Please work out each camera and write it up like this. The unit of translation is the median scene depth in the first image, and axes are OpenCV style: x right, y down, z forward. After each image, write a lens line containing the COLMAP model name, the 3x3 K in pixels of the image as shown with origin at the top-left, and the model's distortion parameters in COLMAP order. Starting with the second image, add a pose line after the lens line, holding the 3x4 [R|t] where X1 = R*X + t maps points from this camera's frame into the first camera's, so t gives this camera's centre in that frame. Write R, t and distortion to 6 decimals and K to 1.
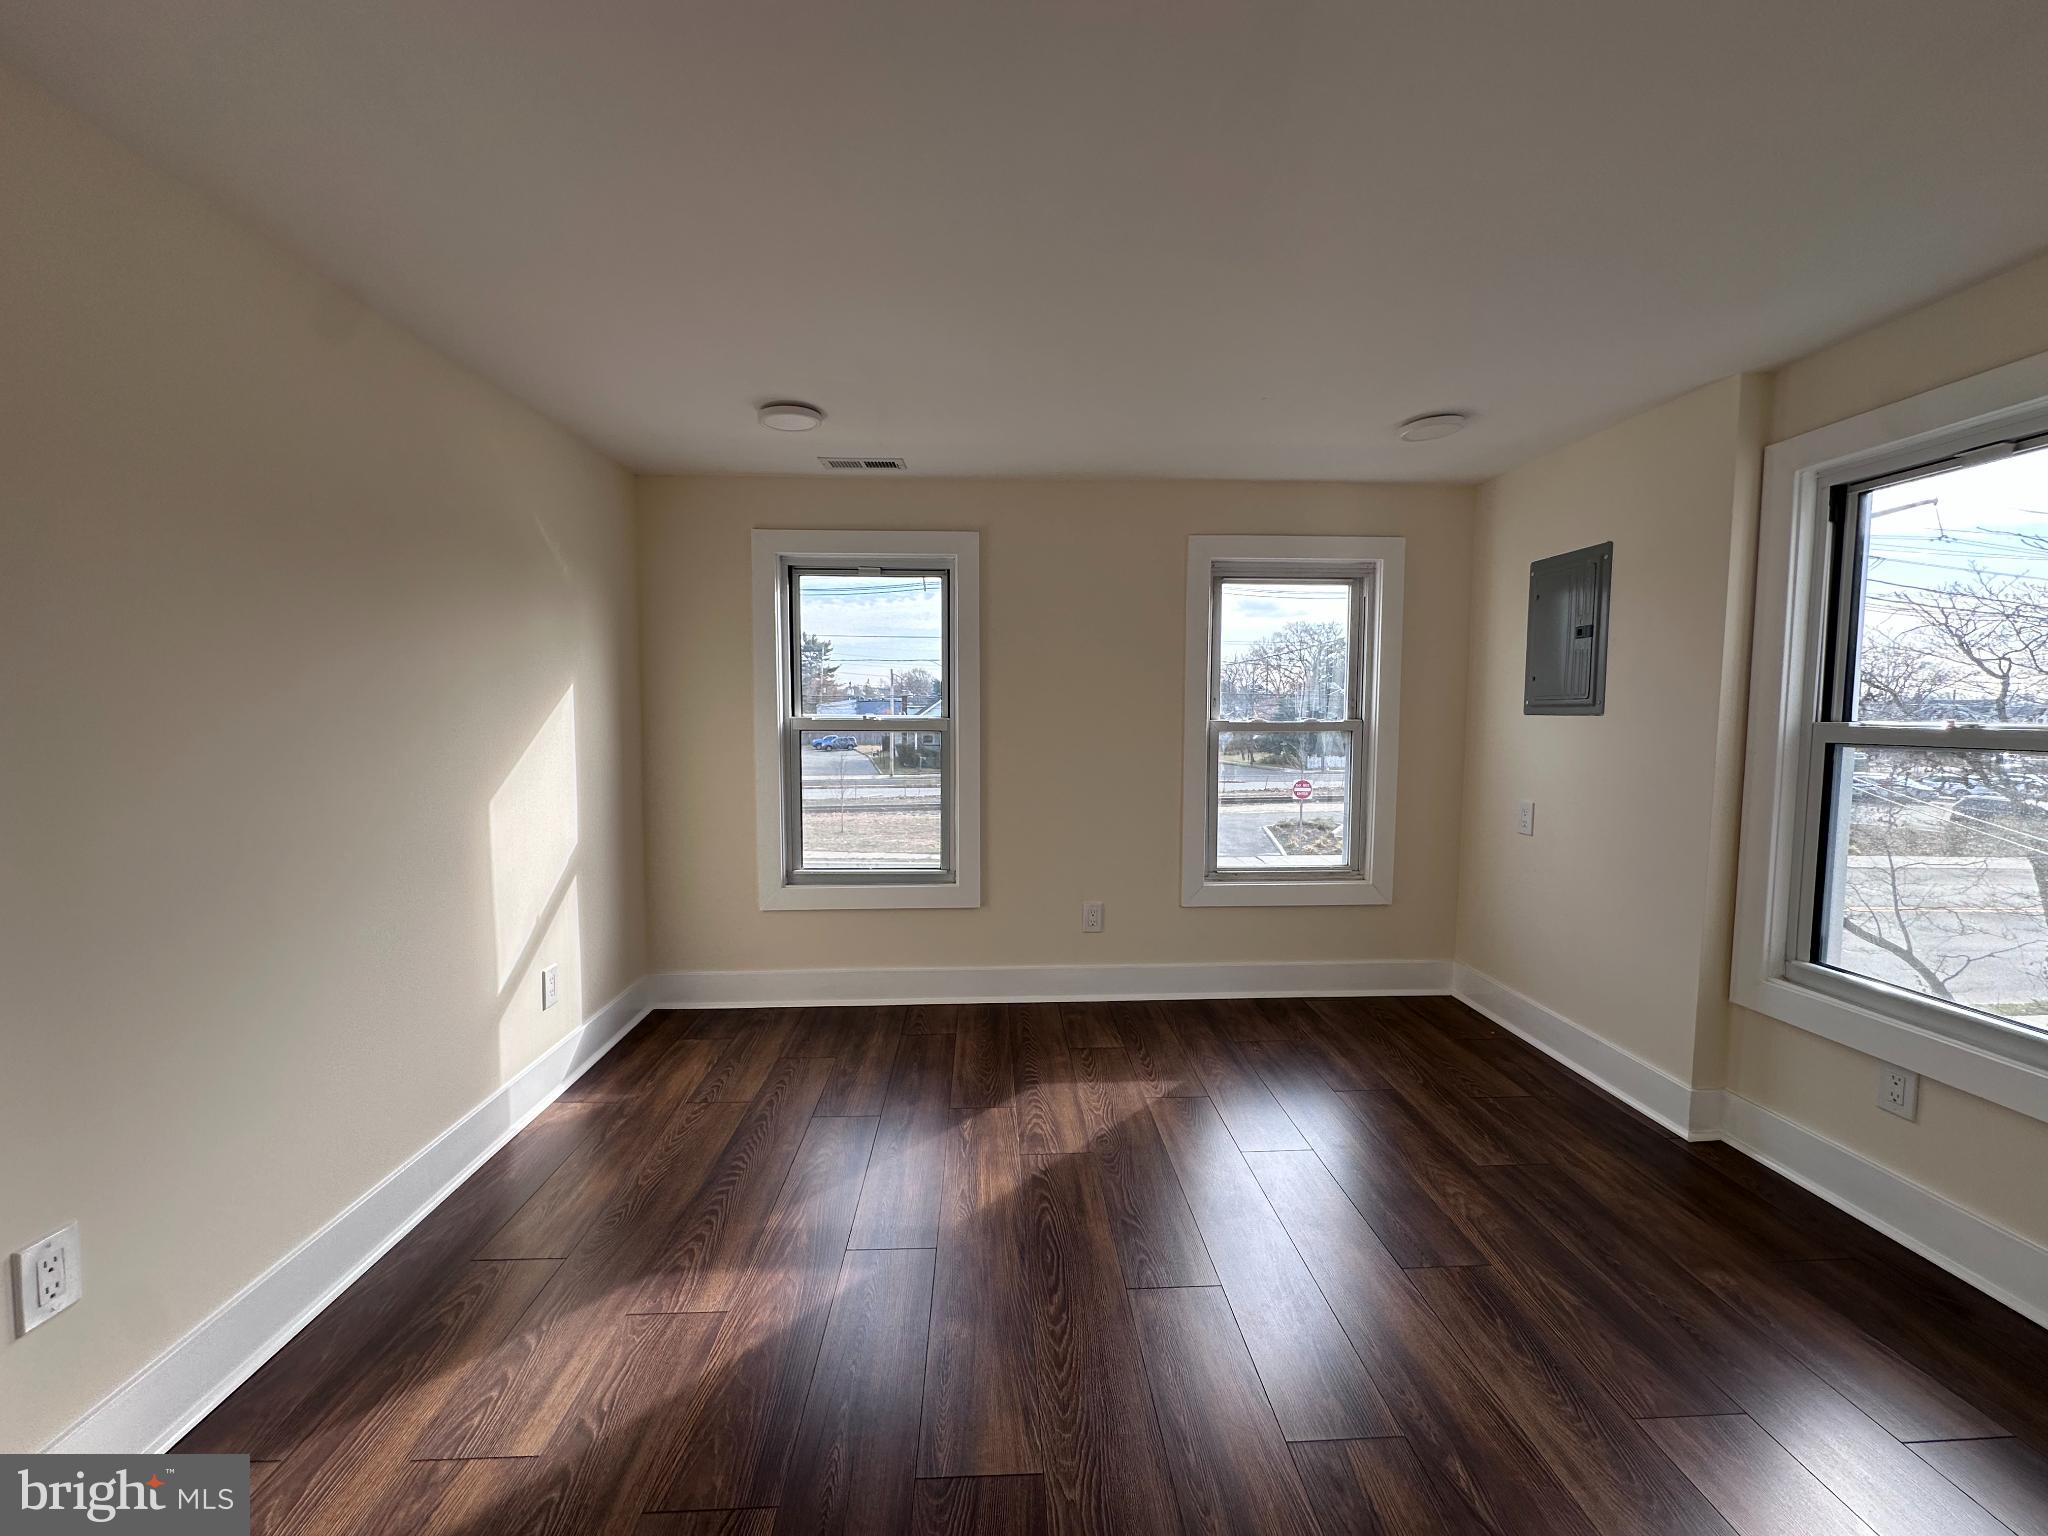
lens RADIAL K [[817.7, 0, 1027.8], [0, 817.7, 768.7], [0, 0, 1]] dist [-0.002984, 0.000247]
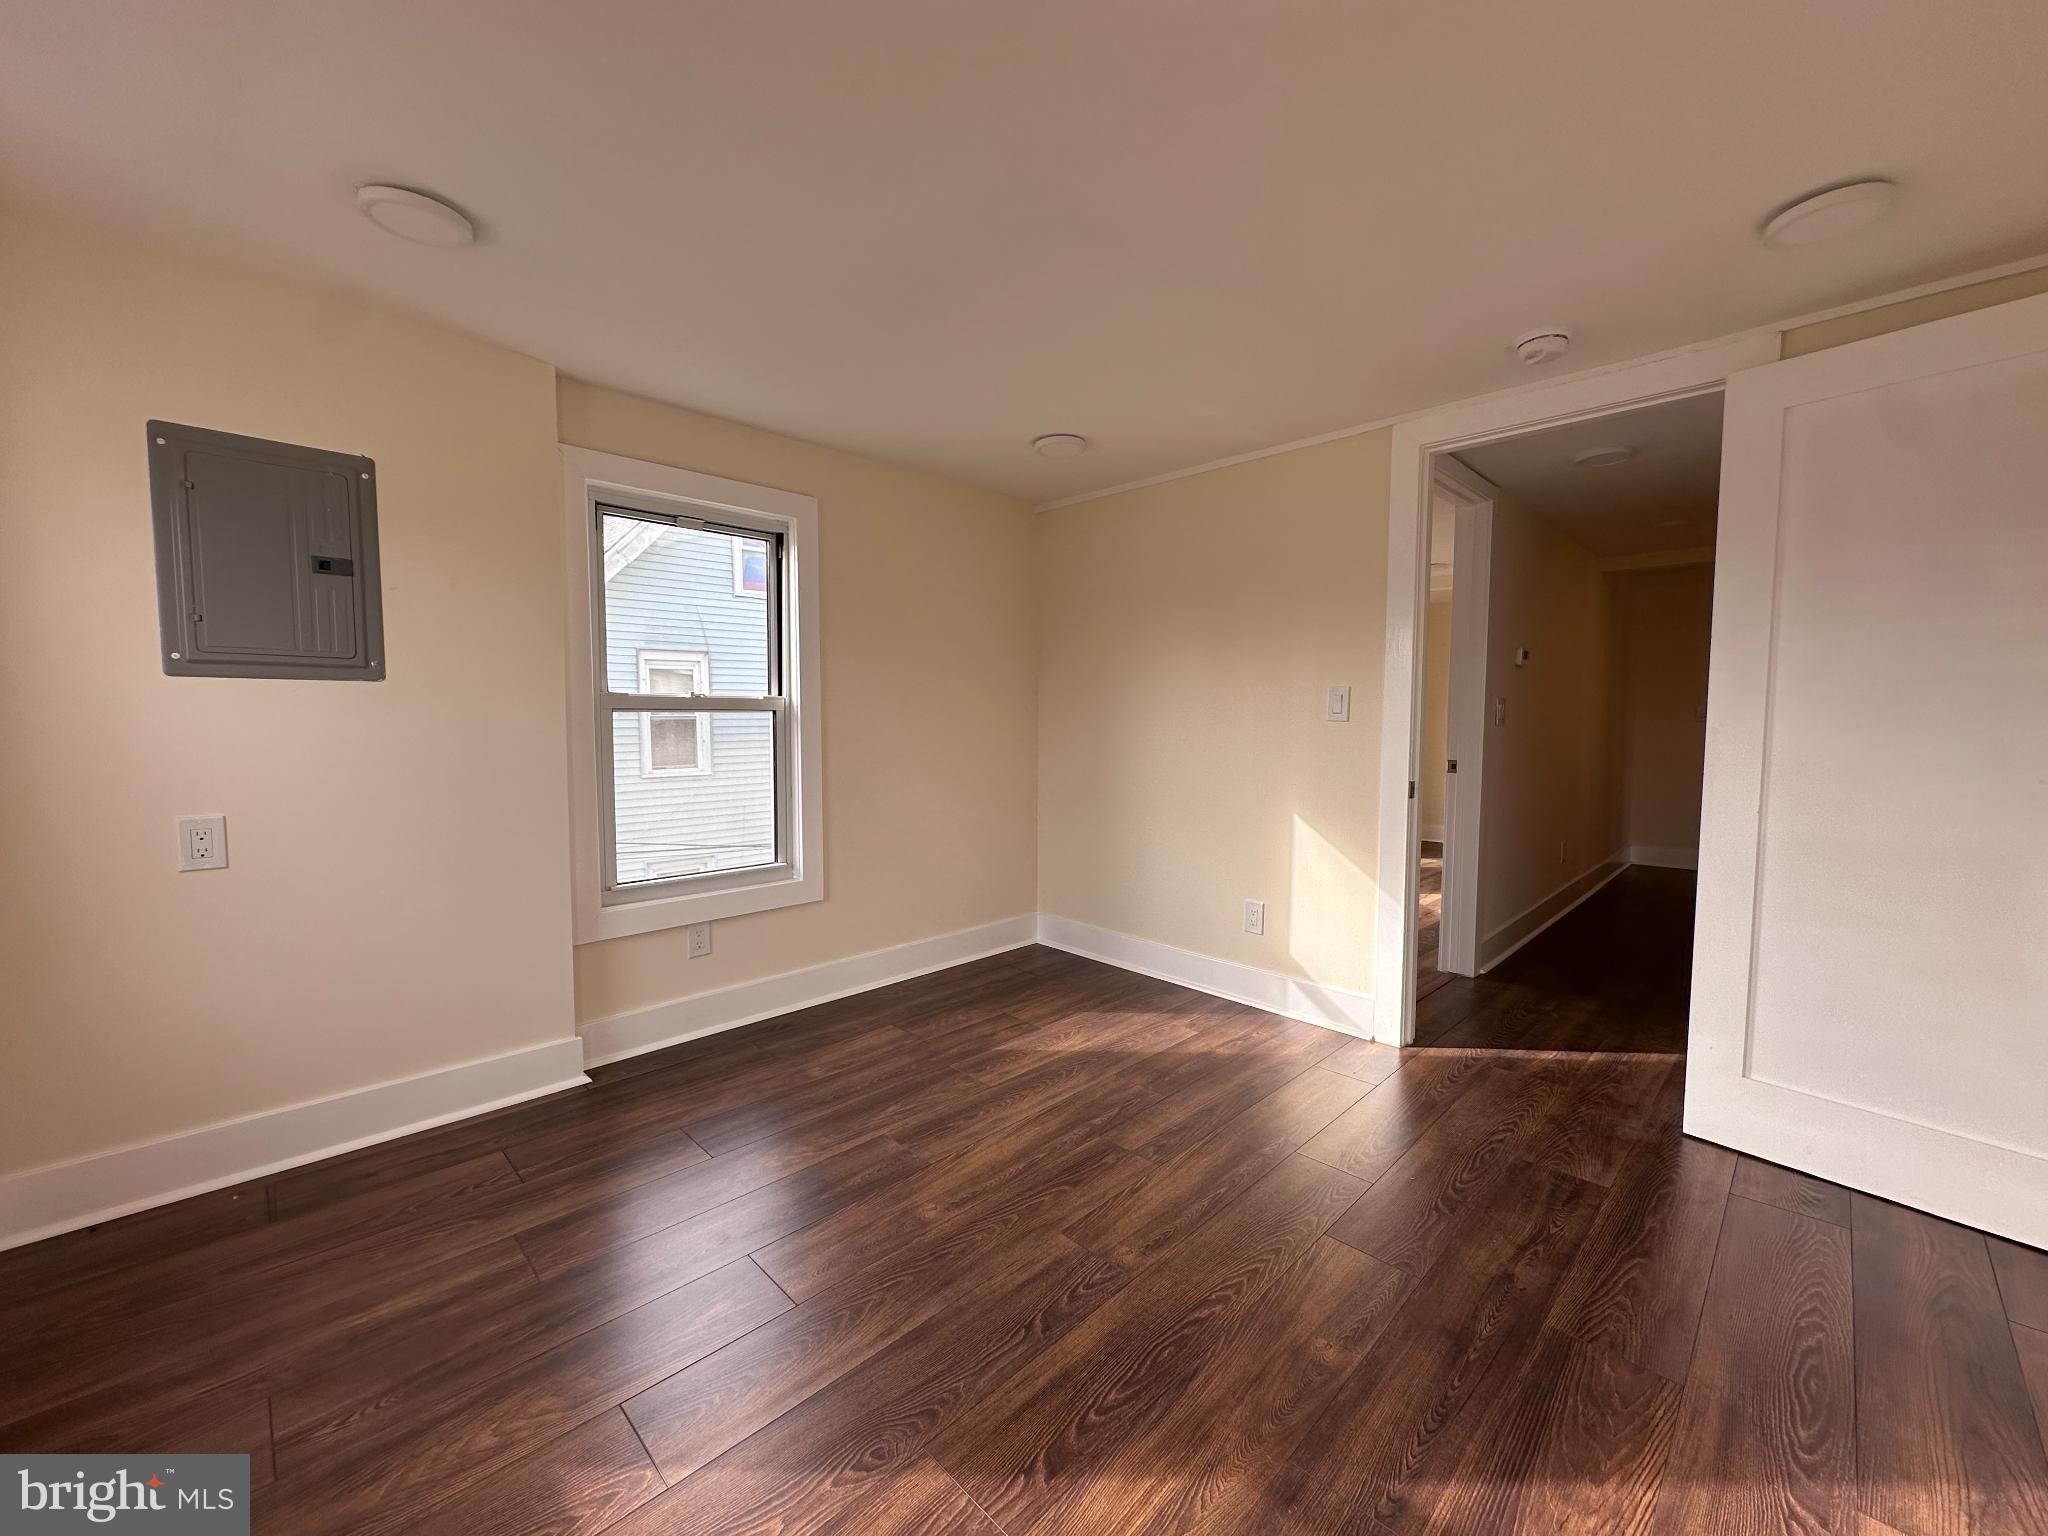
lens RADIAL K [[817.7, 0, 1027.8], [0, 817.7, 768.7], [0, 0, 1]] dist [-0.002984, 0.000247]
pose [[-0.675366, -0.053682, 0.735527, -0.376948], [0.047737, 0.992074, 0.116238, -0.054464], [-0.735936, 0.113615, -0.667450, 1.354242]]
